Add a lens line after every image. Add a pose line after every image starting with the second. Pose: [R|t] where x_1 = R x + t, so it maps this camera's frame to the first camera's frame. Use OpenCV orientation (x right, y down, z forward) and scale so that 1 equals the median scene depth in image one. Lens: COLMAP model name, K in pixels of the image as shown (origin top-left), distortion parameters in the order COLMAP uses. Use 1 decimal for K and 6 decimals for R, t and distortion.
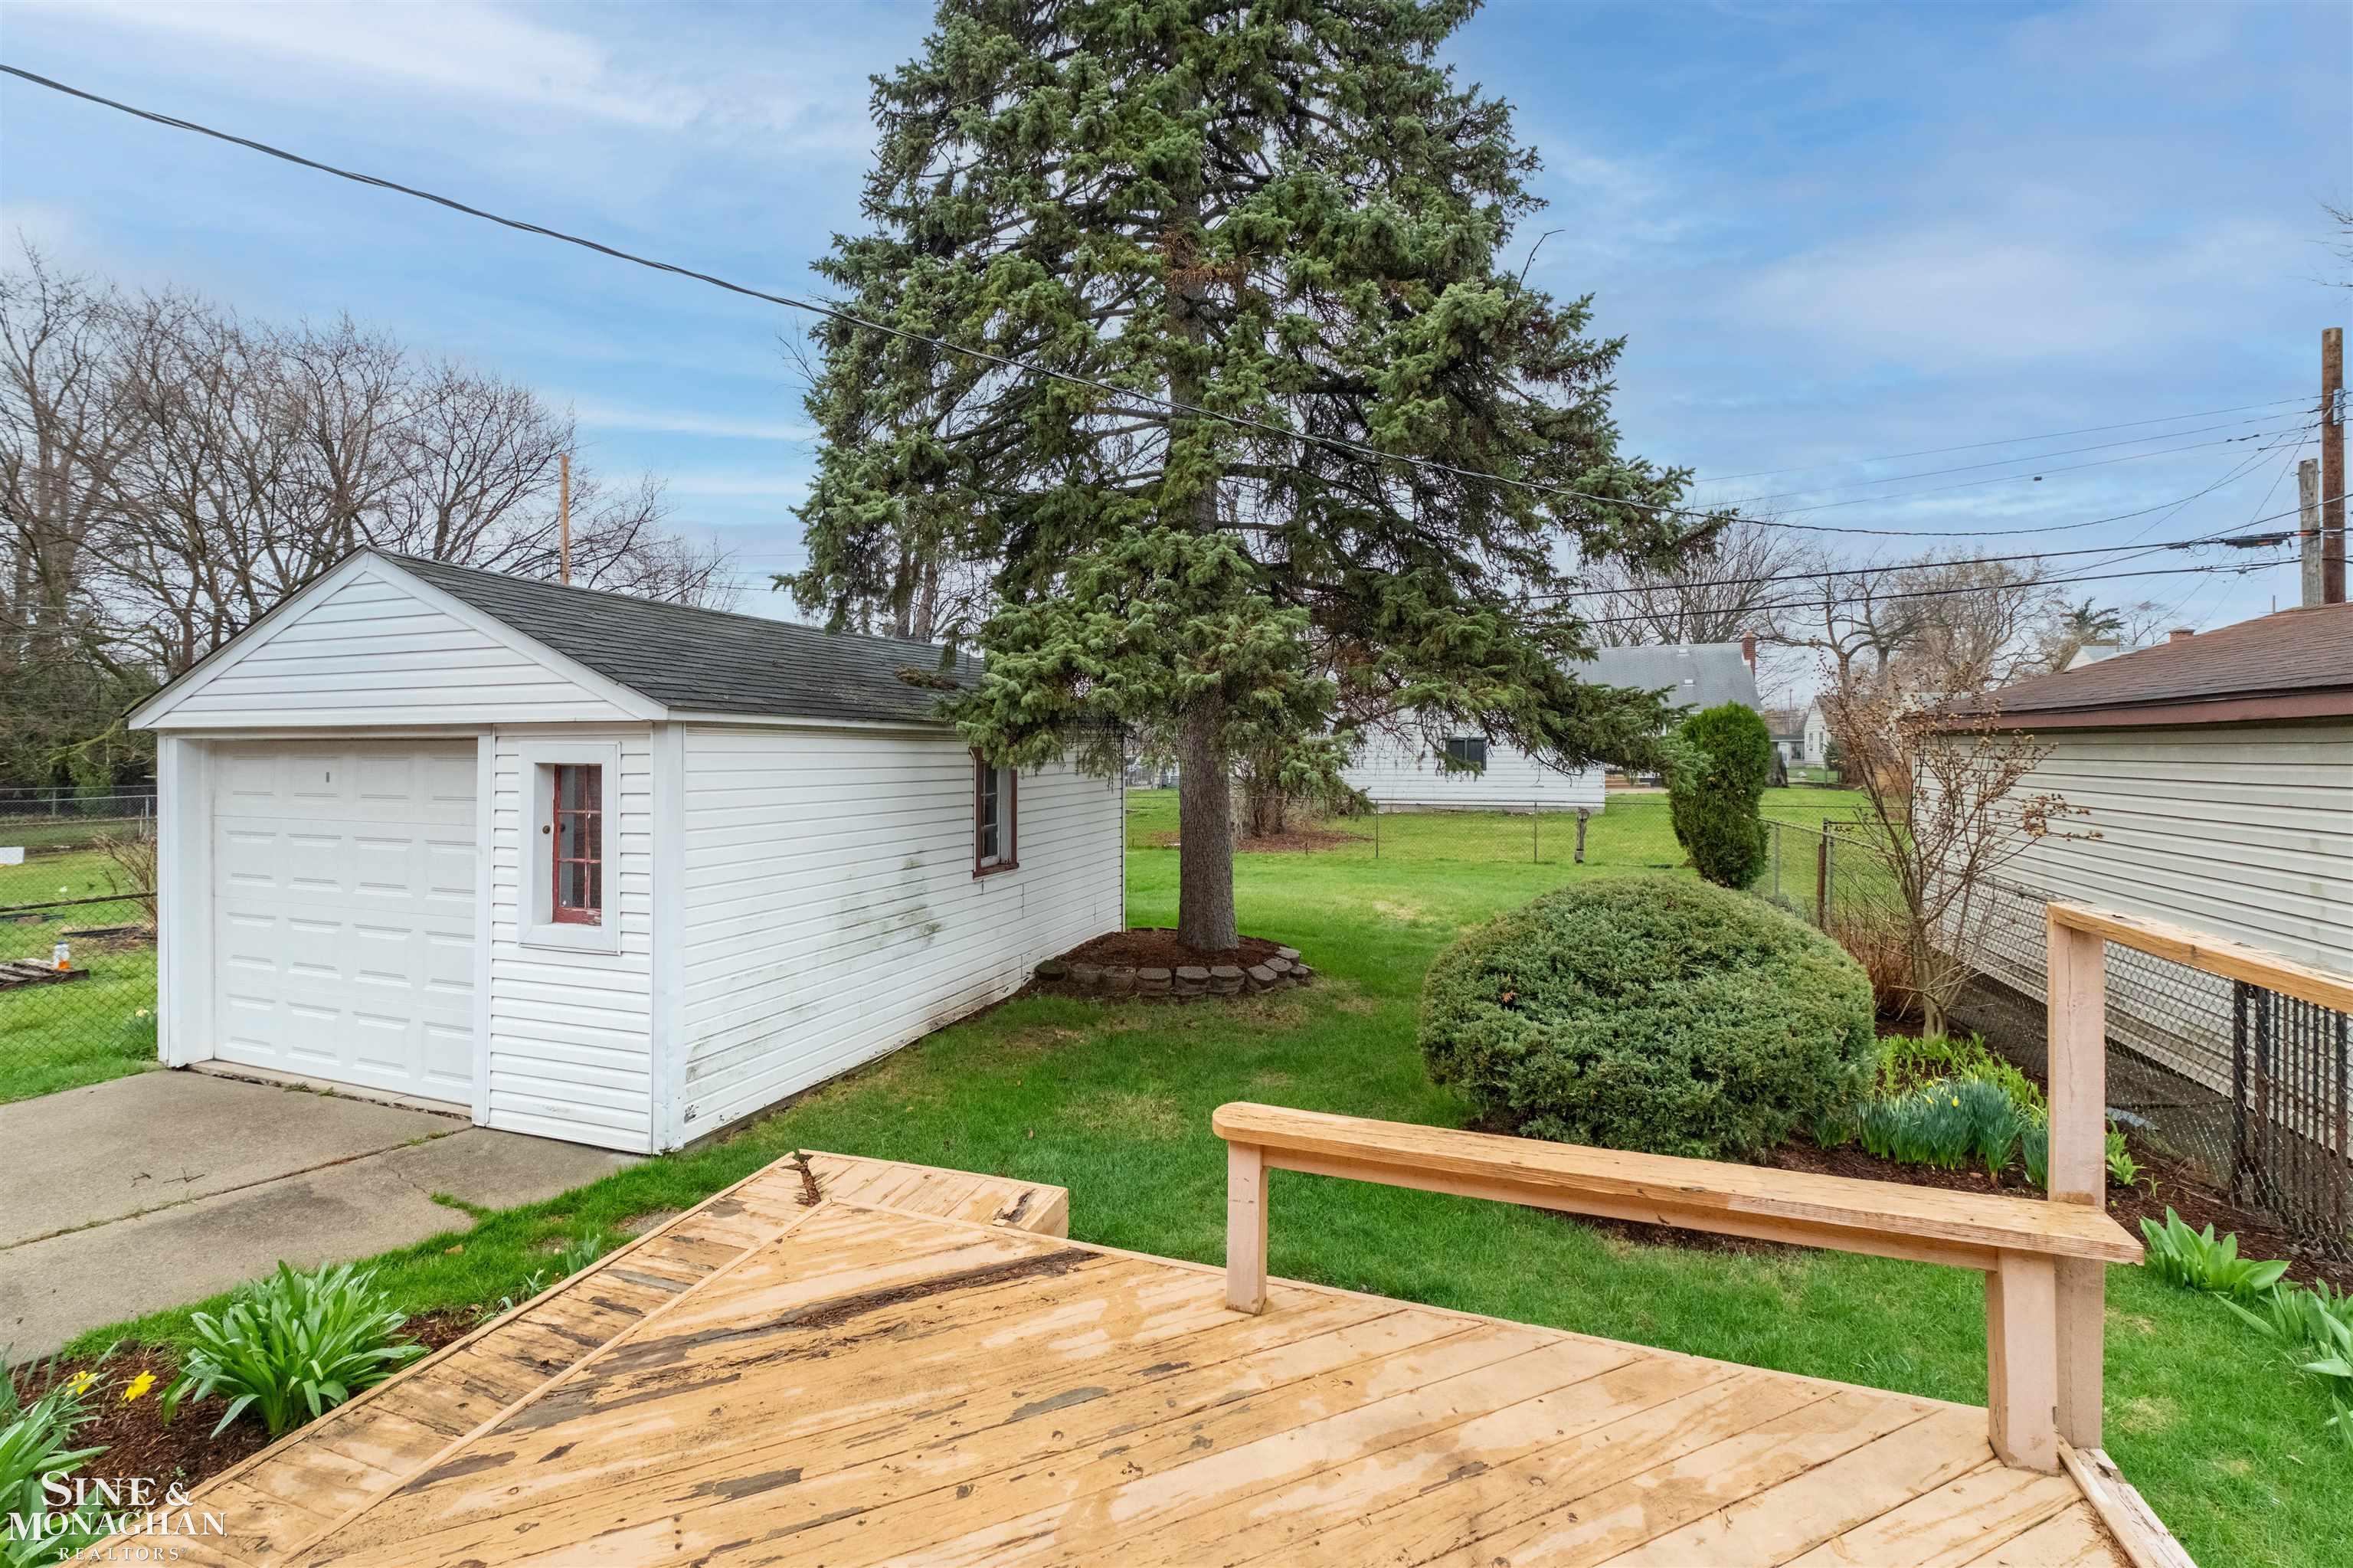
lens RADIAL K [[988.7, 0, 1170.4], [0, 988.7, 765.9], [0, 0, 1]] dist [0.013806, 0.000146]
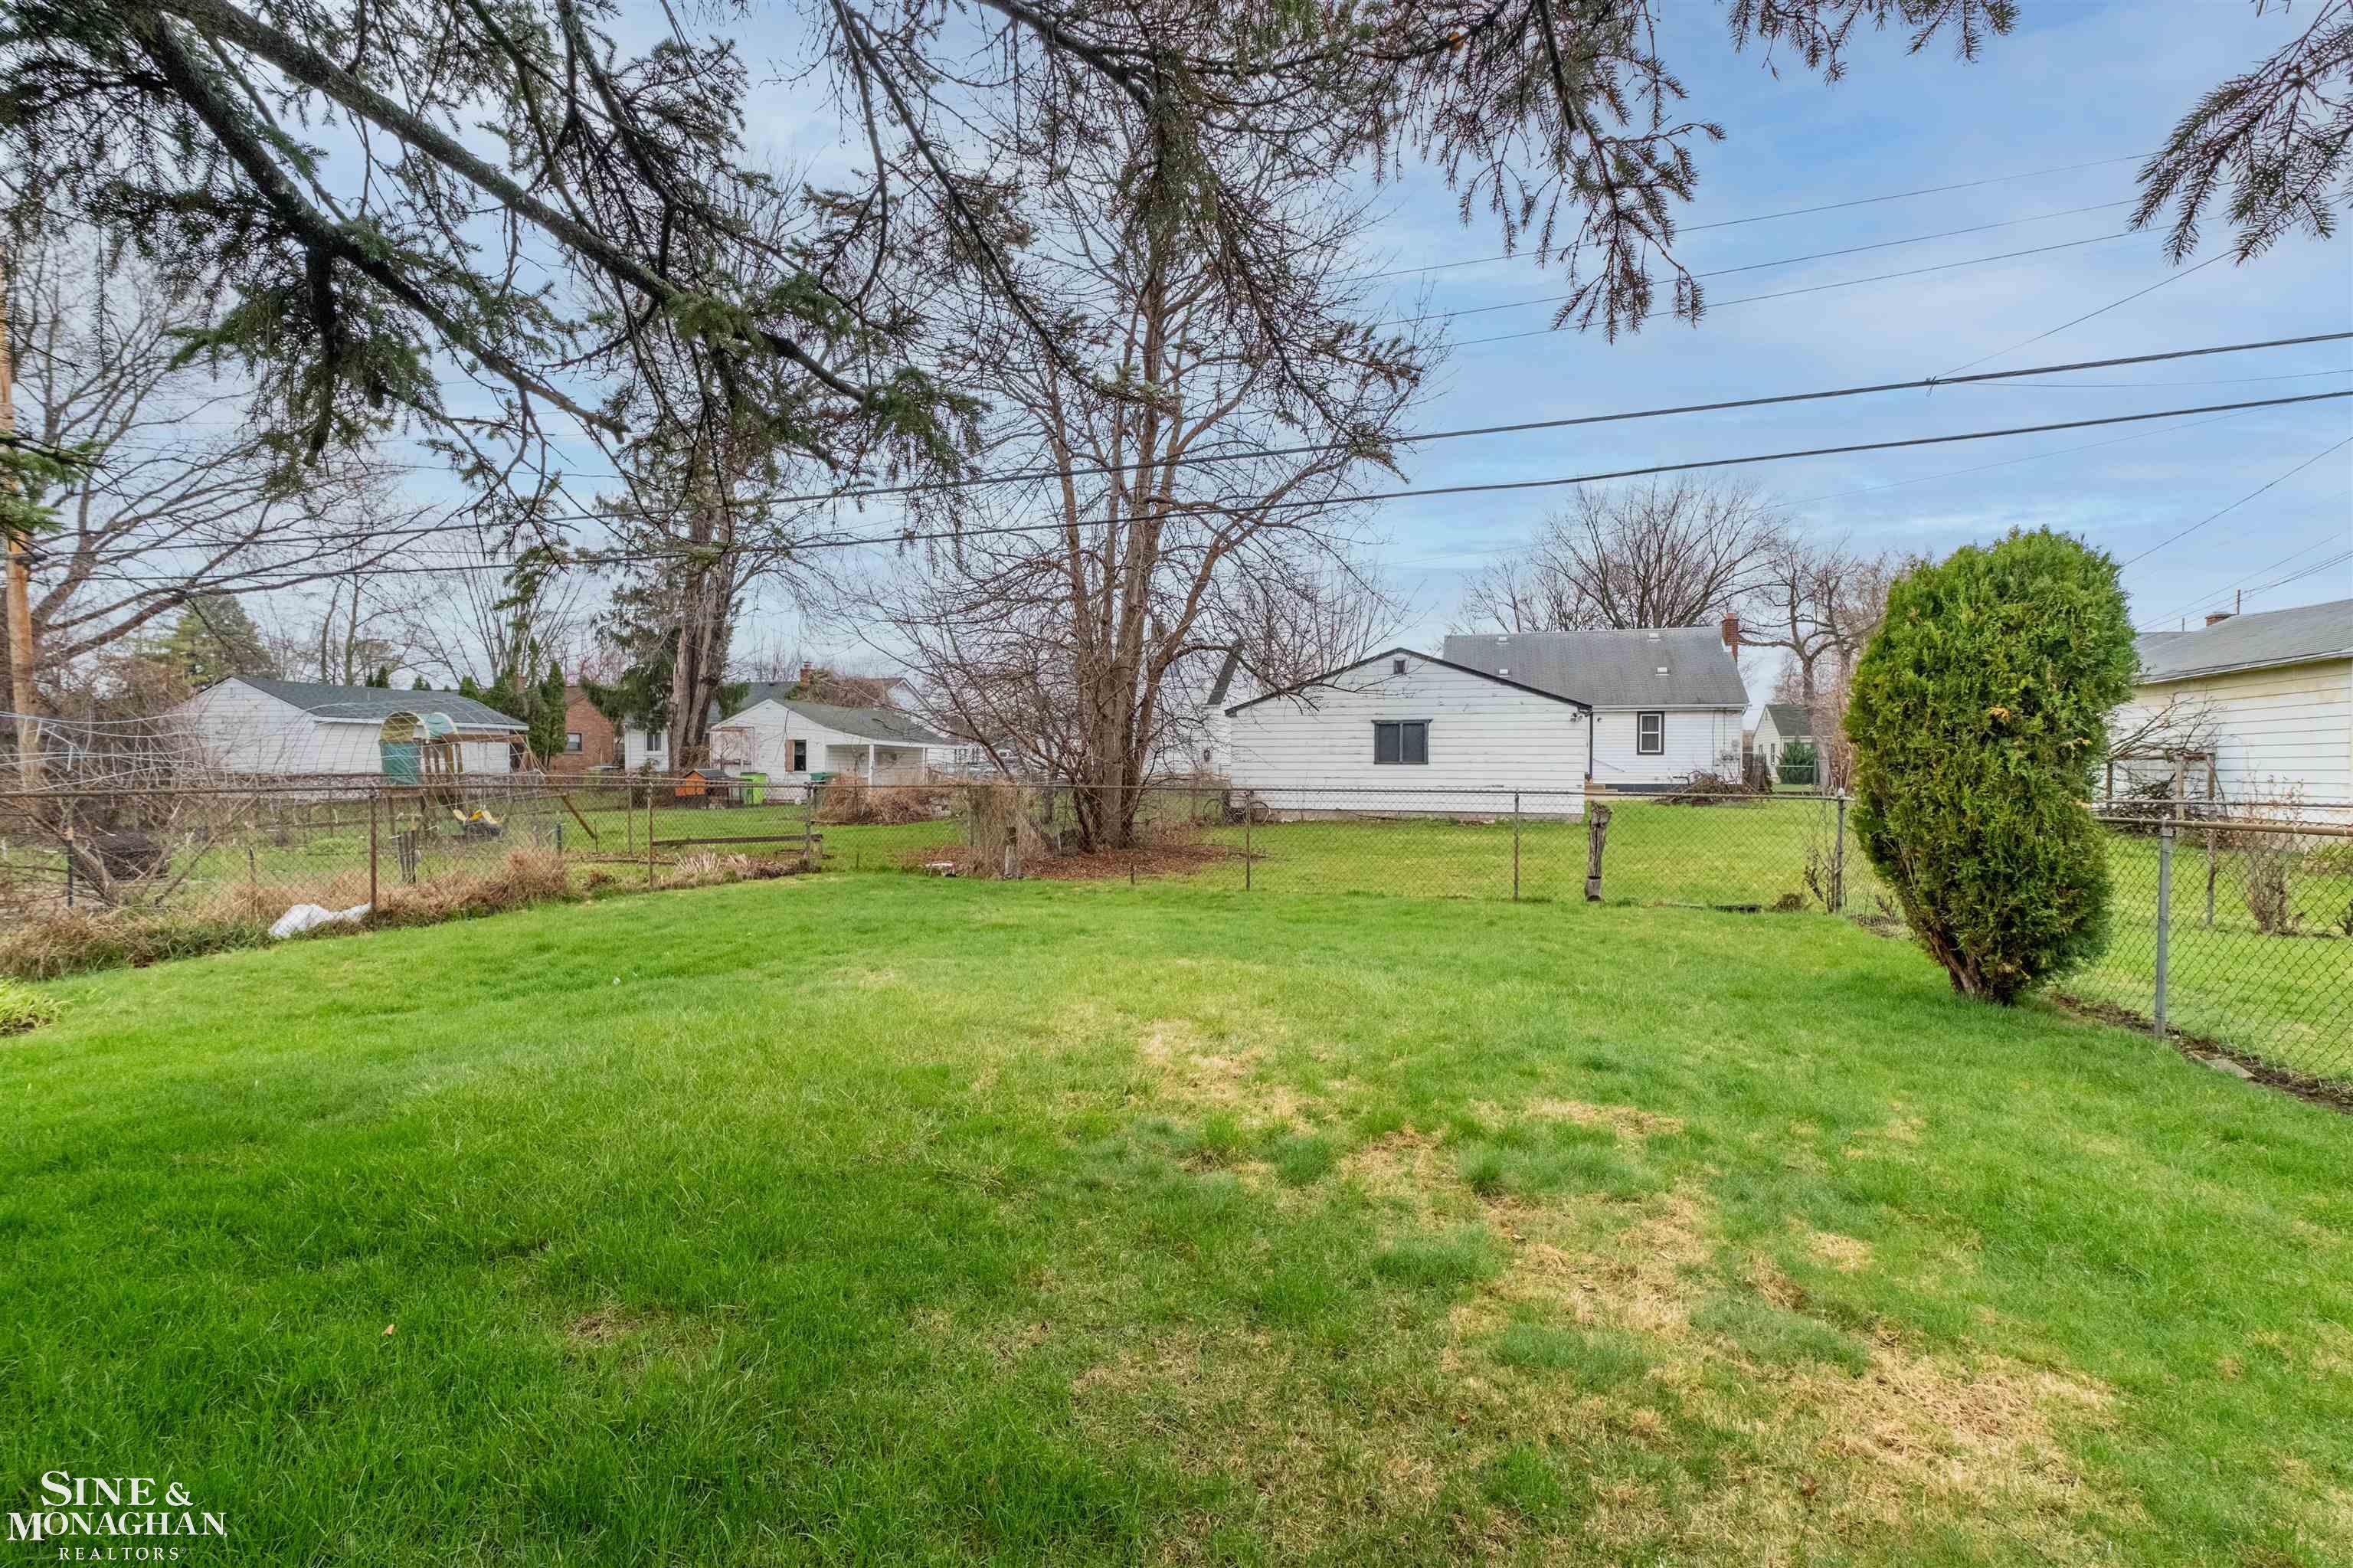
lens RADIAL K [[988.7, 0, 1170.4], [0, 988.7, 765.9], [0, 0, 1]] dist [0.013806, 0.000146]
pose [[0.998257, 0.007926, 0.058484, 0.114619], [-0.007042, 0.999858, -0.015306, 0.026071], [-0.058597, 0.014867, 0.998171, 0.373252]]
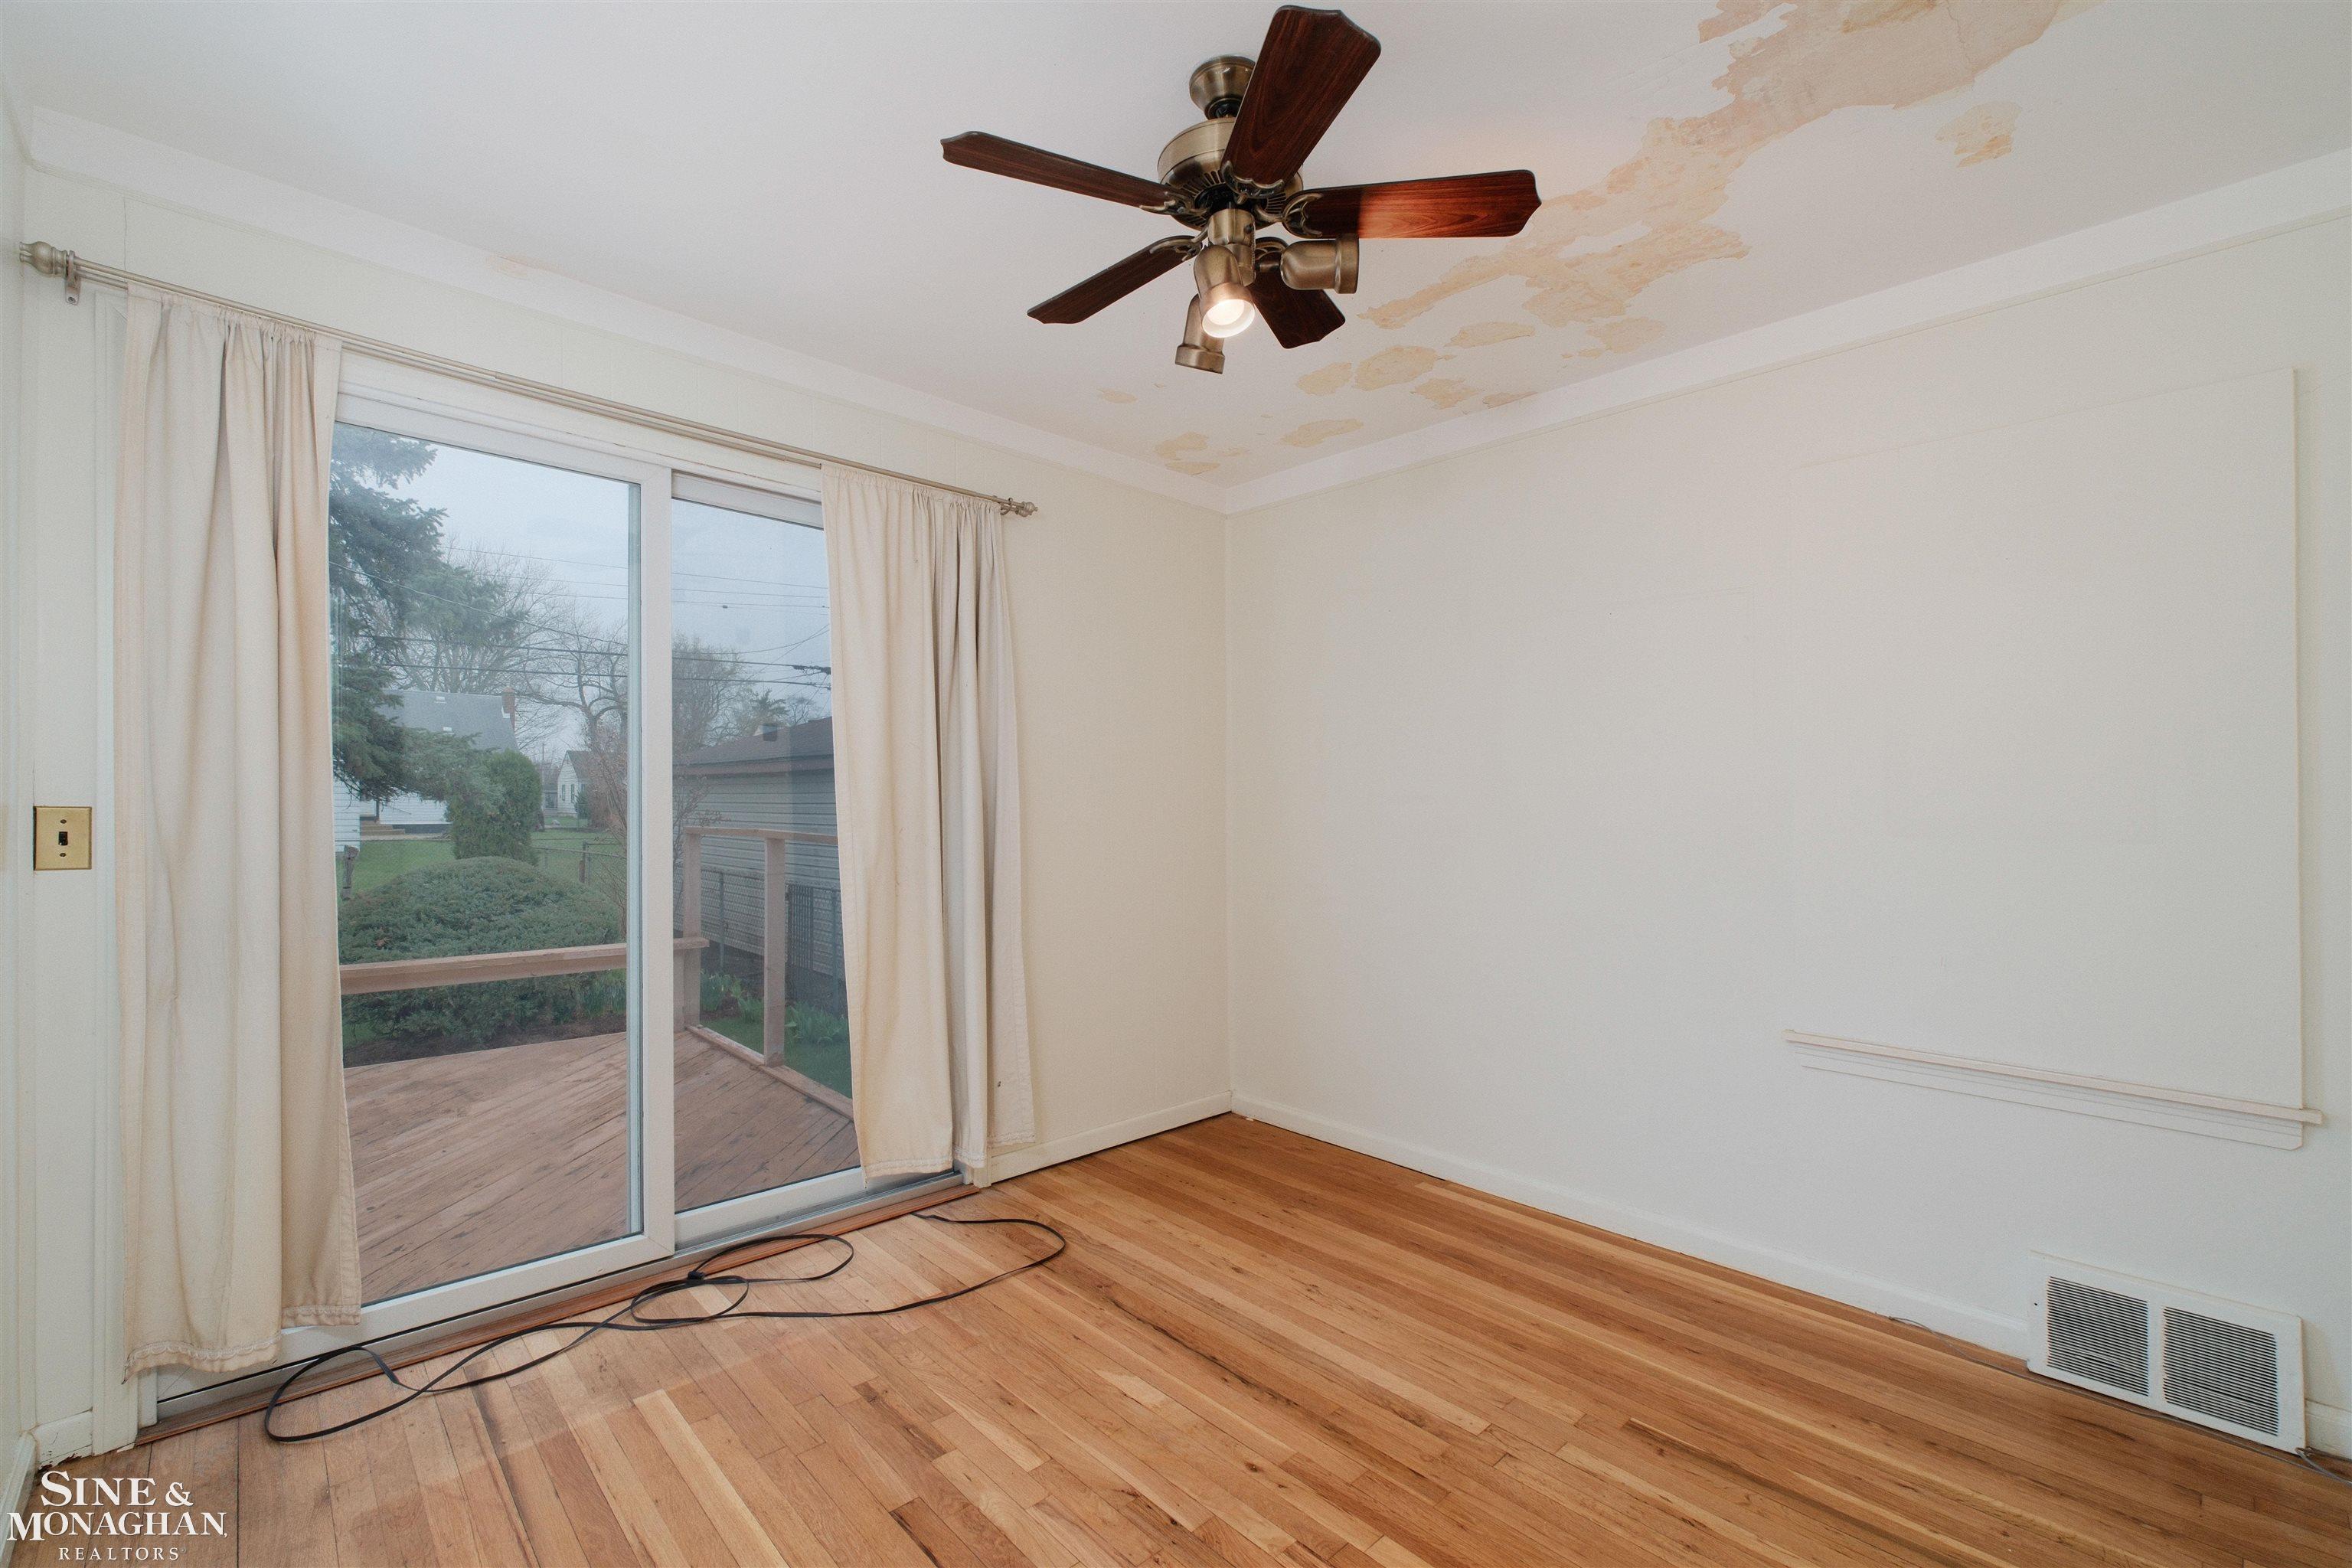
lens RADIAL K [[953.6, 0, 1169.0], [0, 953.6, 803.0], [0, 0, 1]] dist [-0.000753, -0.000081]
pose [[0.417673, 0.008283, 0.908560, -0.100788], [0.006253, 0.999909, -0.011990, 0.012937], [-0.908576, 0.010689, 0.417583, -0.140600]]
